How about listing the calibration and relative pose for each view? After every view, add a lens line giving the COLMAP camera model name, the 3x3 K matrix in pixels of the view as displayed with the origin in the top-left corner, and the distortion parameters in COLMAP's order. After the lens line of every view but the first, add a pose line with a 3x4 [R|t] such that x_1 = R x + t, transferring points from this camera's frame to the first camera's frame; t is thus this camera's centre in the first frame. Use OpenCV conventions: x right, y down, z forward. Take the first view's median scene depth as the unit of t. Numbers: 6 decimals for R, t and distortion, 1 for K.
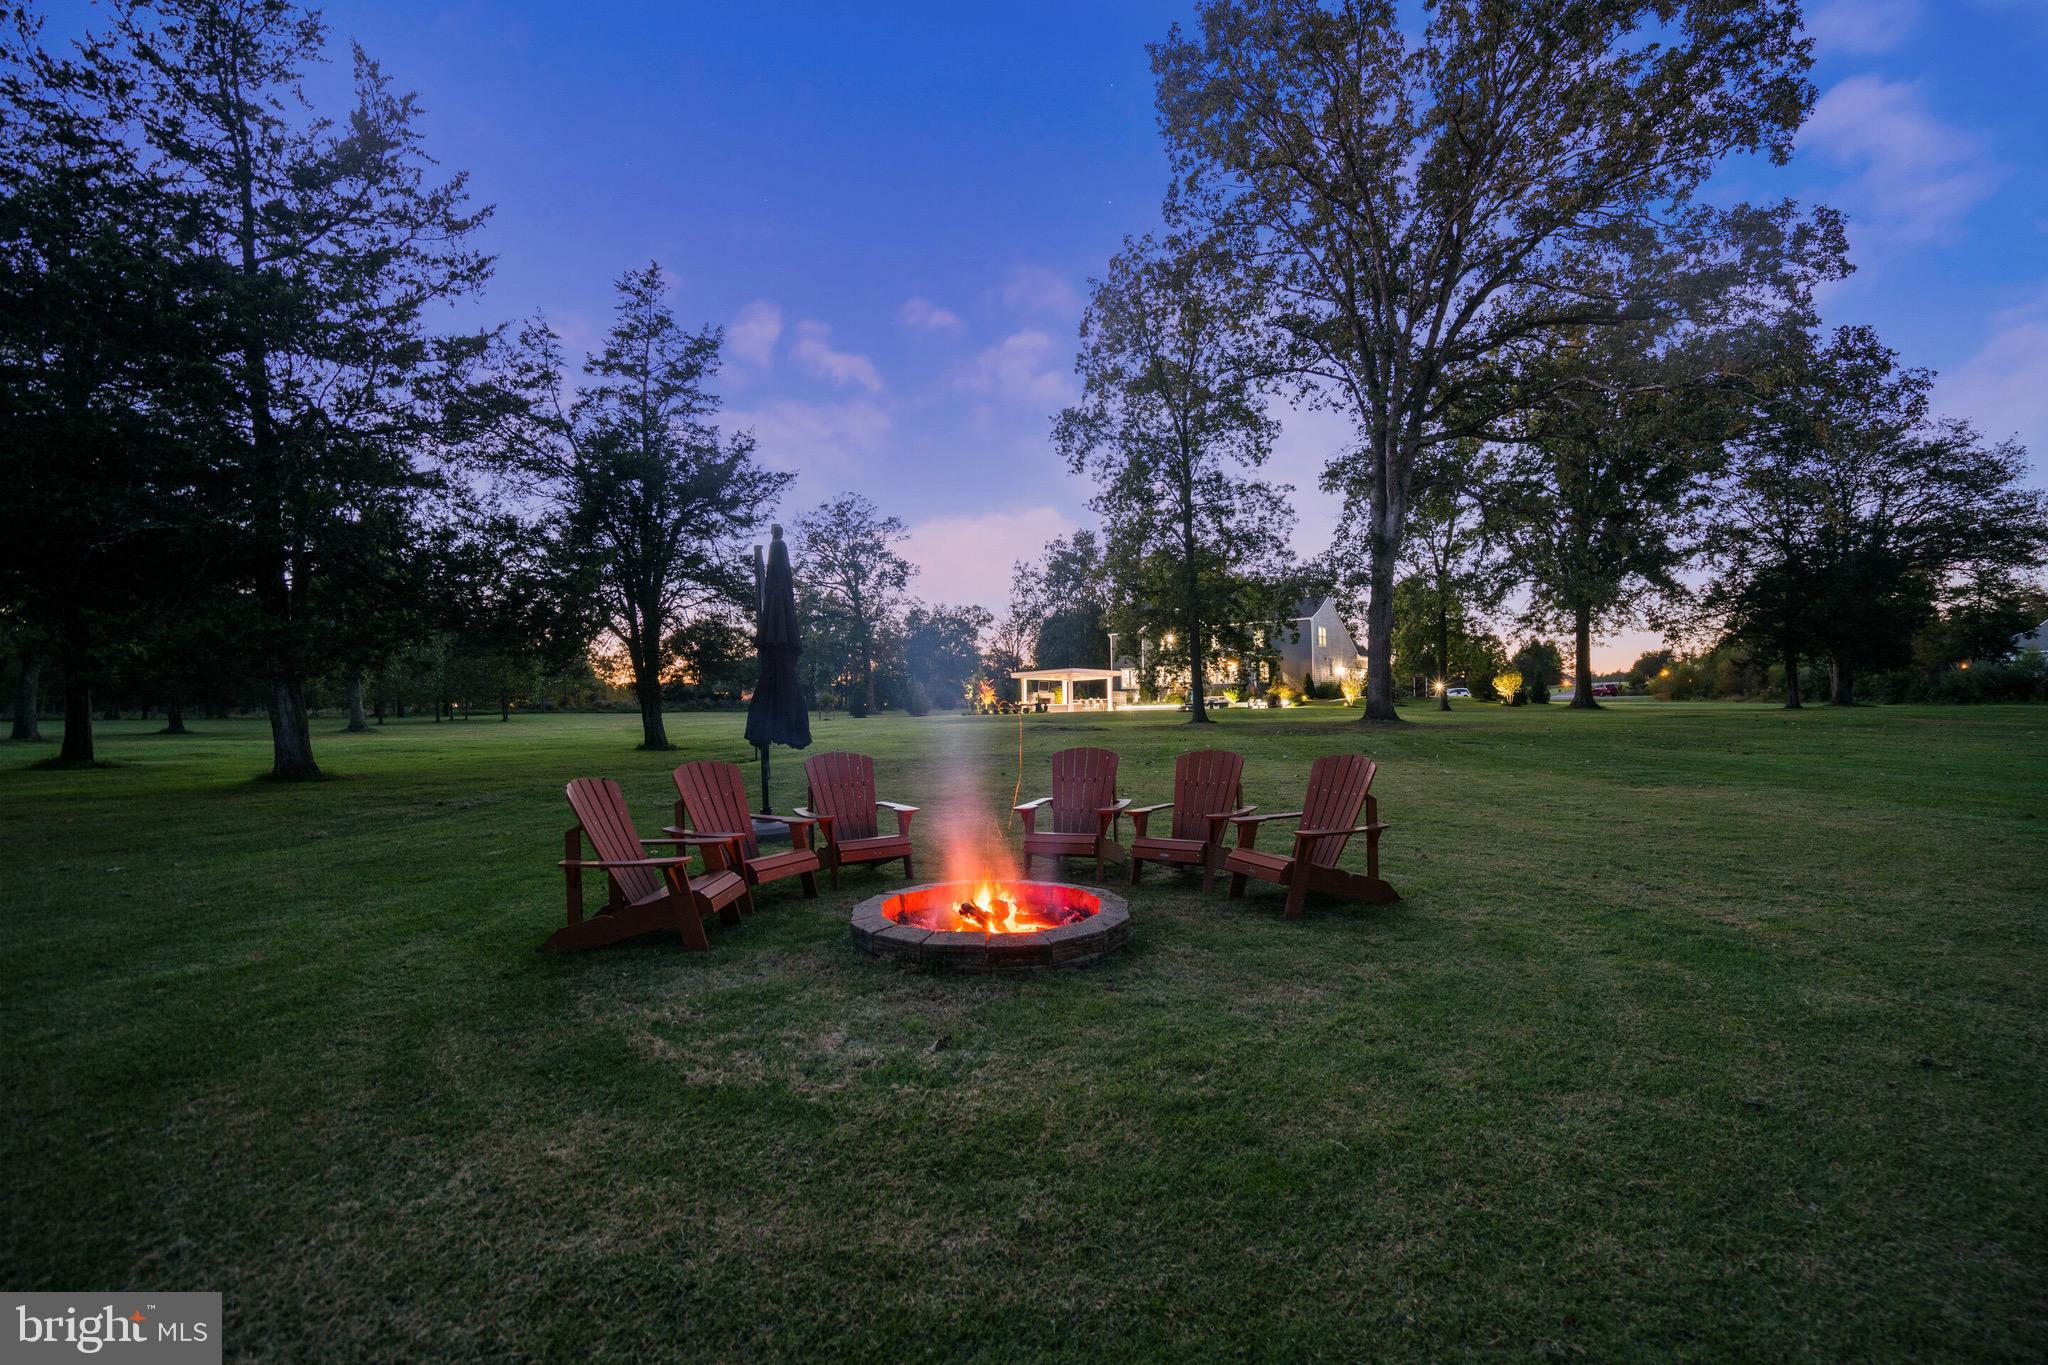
lens RADIAL K [[937.7, 0, 1024.4], [0, 937.7, 687.9], [0, 0, 1]] dist [-0.003018, 0.000704]
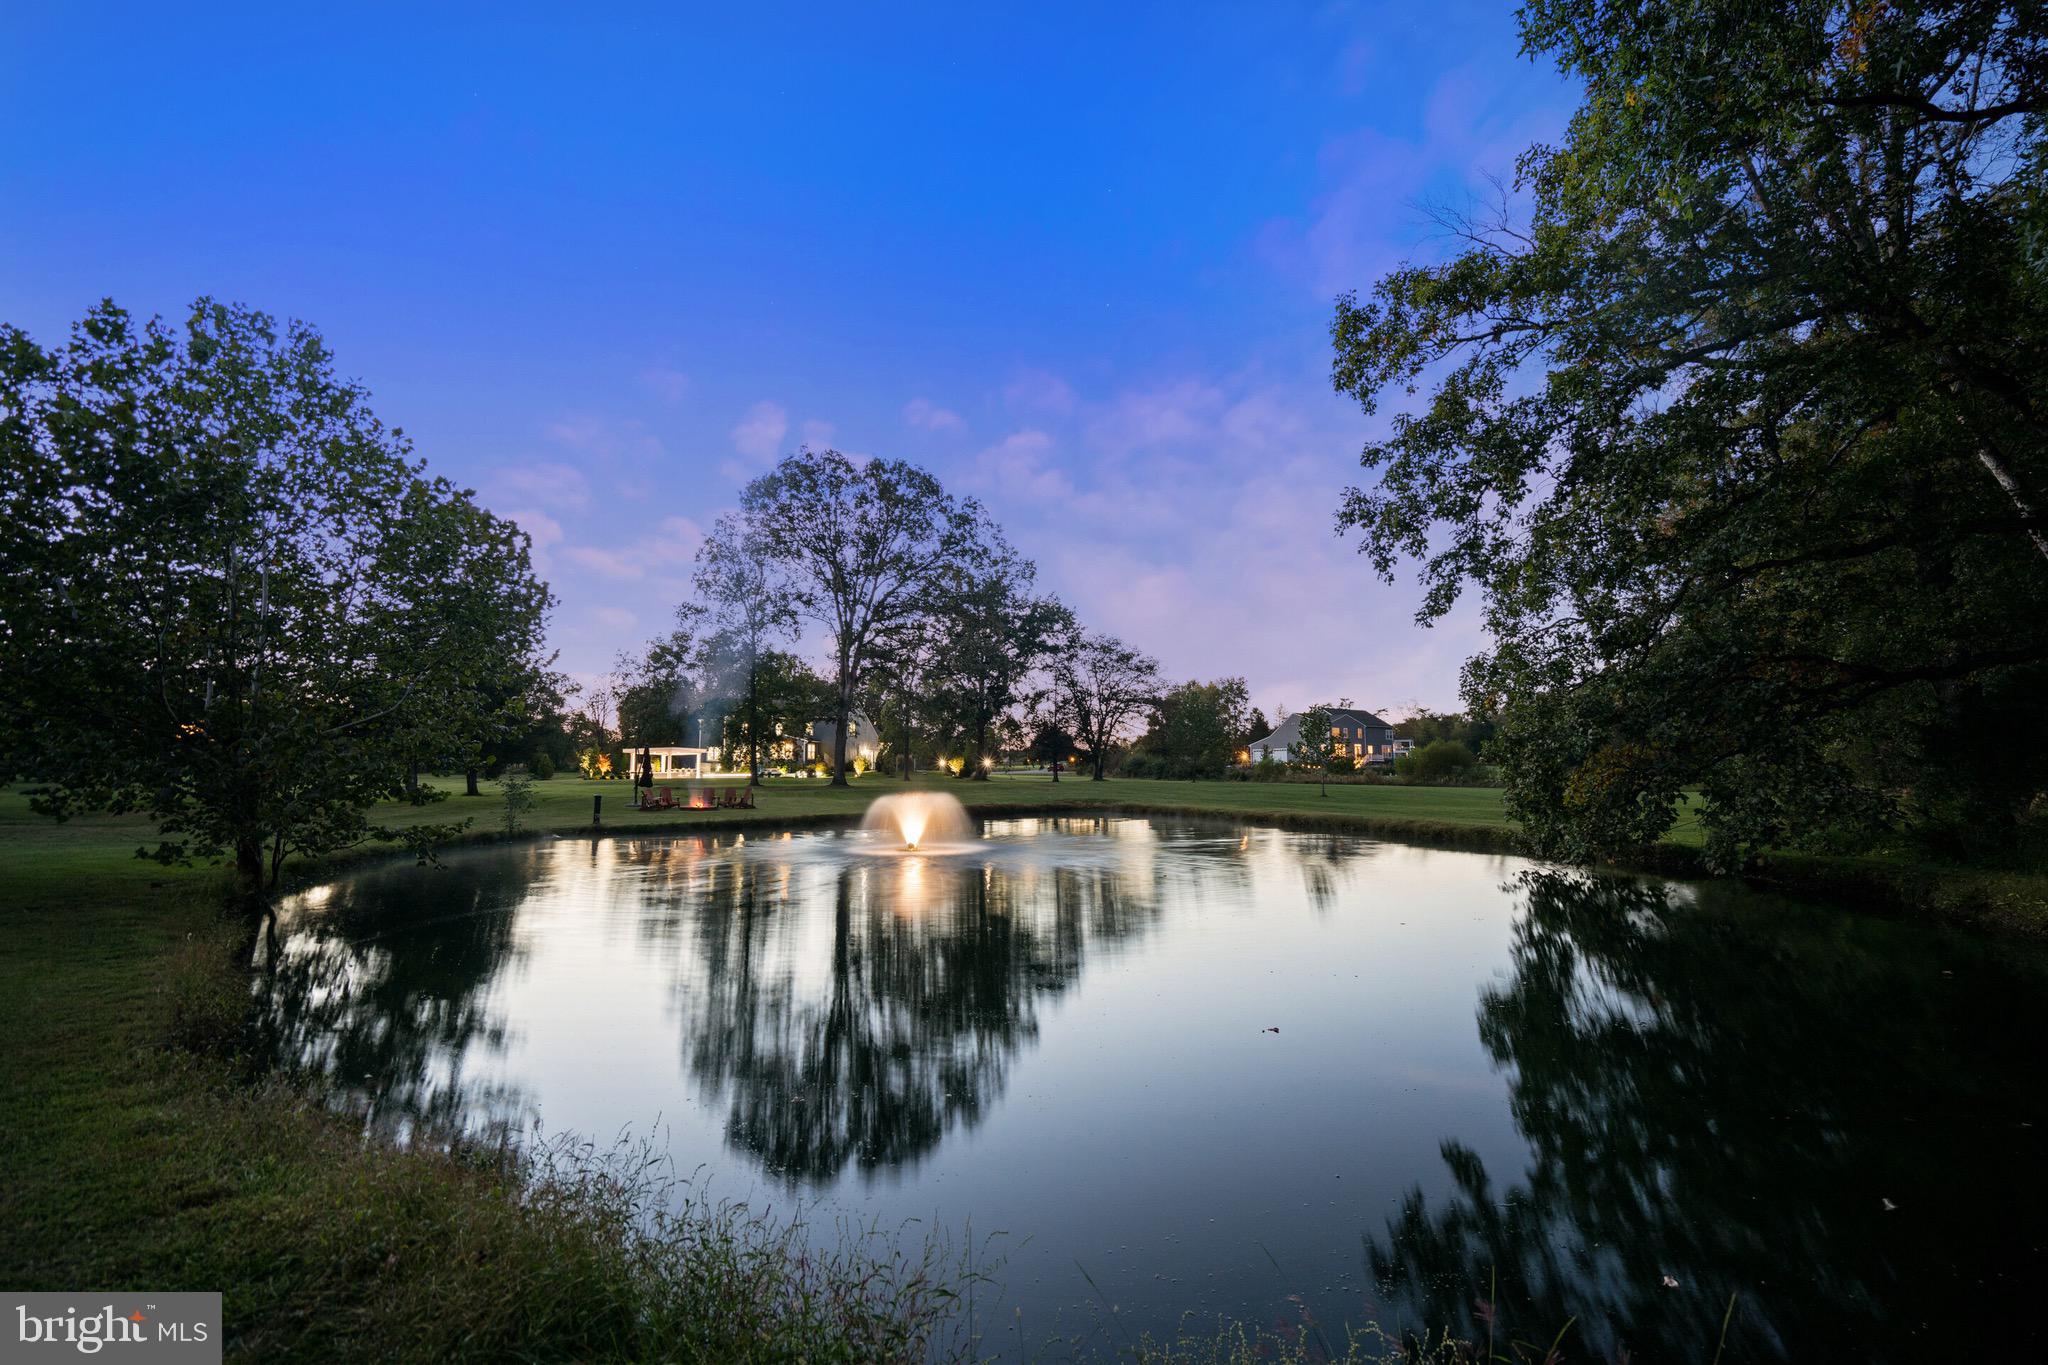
lens RADIAL K [[937.7, 0, 1024.7], [0, 937.7, 682.9], [0, 0, 1]] dist [-0.003018, 0.000704]
pose [[0.908072, 0.054077, 0.415307, -0.051425], [-0.021403, 0.996325, -0.082933, -0.010219], [-0.418266, 0.066421, 0.905893, -0.455243]]
